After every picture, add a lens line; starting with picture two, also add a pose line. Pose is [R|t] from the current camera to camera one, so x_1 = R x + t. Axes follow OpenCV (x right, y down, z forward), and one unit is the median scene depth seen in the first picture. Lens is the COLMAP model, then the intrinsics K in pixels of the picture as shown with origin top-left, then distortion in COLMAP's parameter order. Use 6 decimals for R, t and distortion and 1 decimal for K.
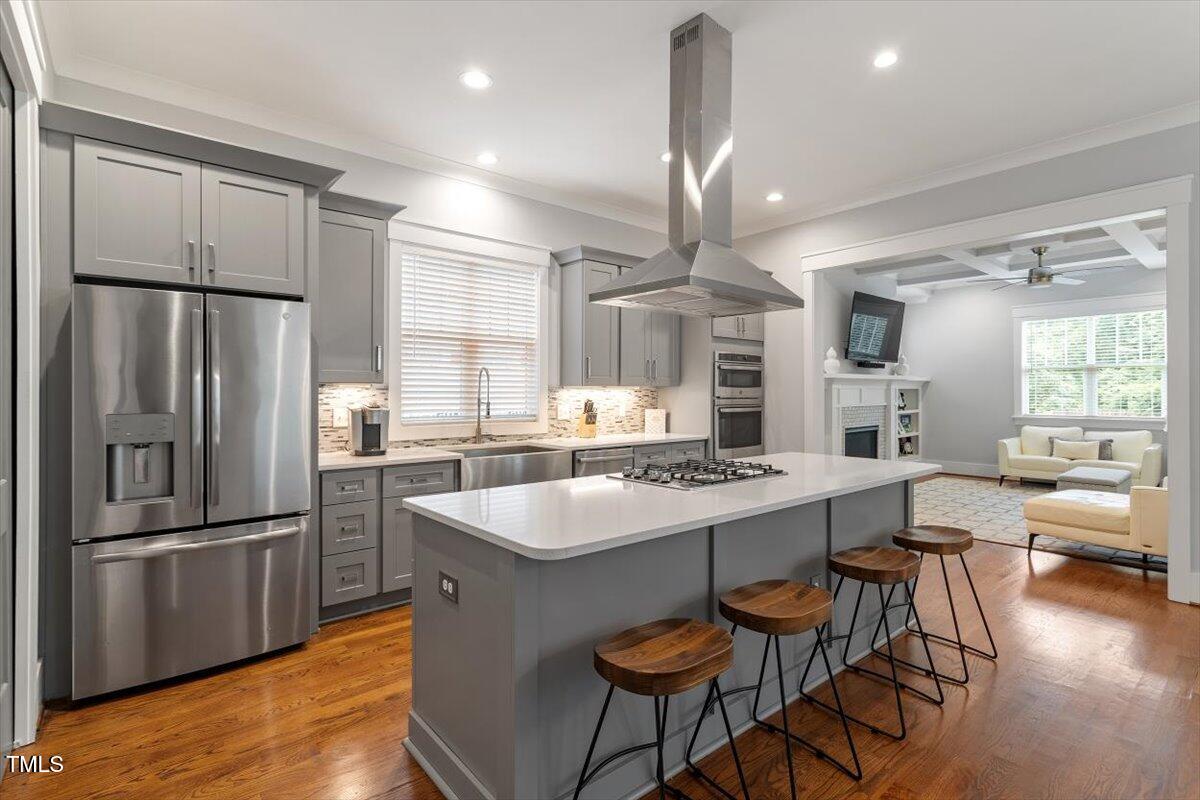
lens RADIAL K [[568.4, 0, 600.8], [0, 568.4, 393.1], [0, 0, 1]] dist [0.001288, 0.003222]
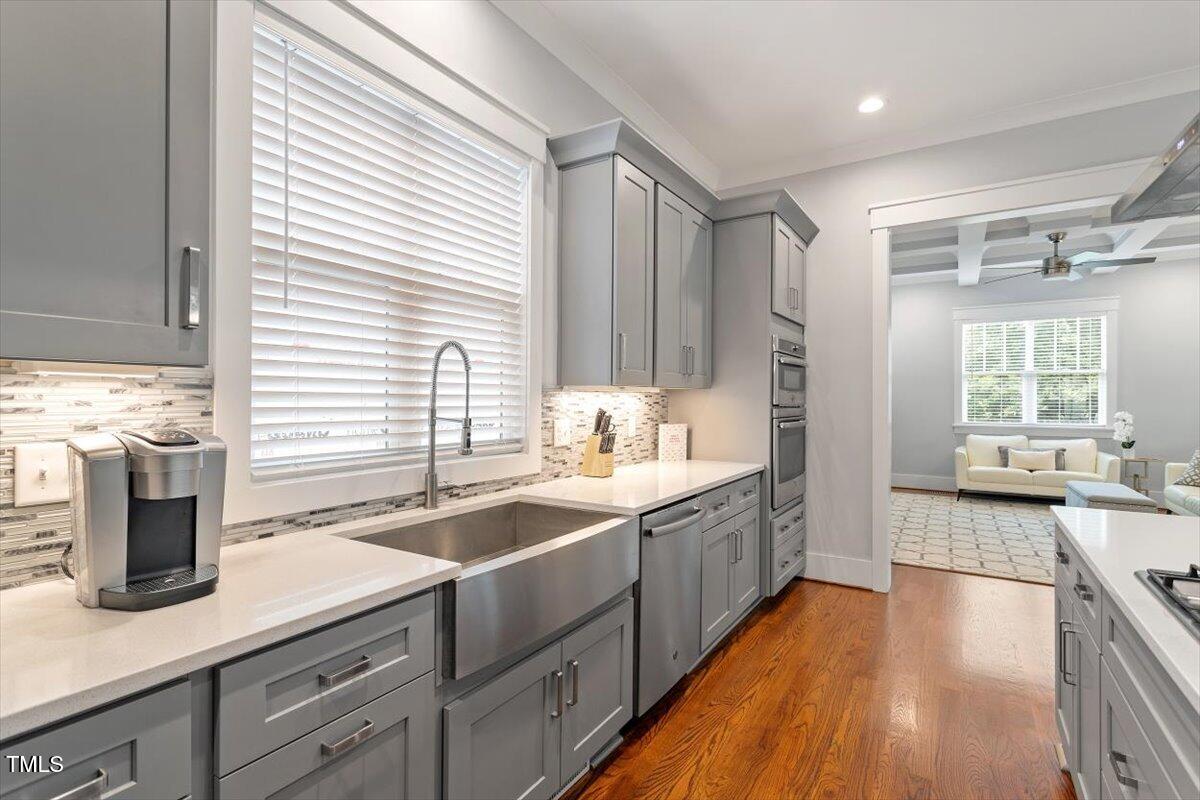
lens RADIAL K [[568.4, 0, 600.5], [0, 568.4, 398.2], [0, 0, 1]] dist [0.001288, 0.003222]
pose [[0.956015, 0.003589, 0.293295, -0.195819], [-0.003588, 0.999993, -0.000542, -0.000034], [-0.293295, -0.000534, 0.956022, 0.464370]]
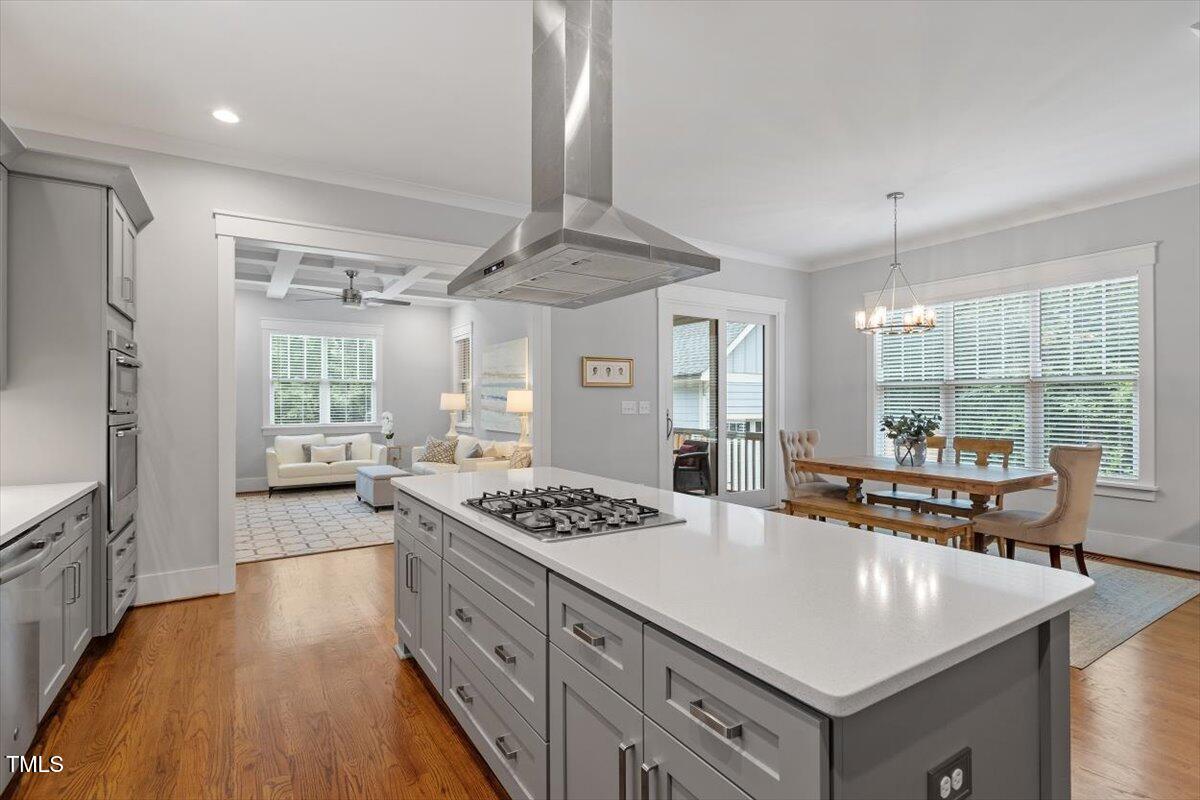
lens RADIAL K [[568.4, 0, 595.0], [0, 568.4, 399.4], [0, 0, 1]] dist [0.001288, 0.003222]
pose [[0.147411, 0.005087, 0.989062, -0.309315], [0.004567, 0.999973, -0.005824, 0.000656], [-0.989065, 0.005376, 0.147384, 0.472854]]
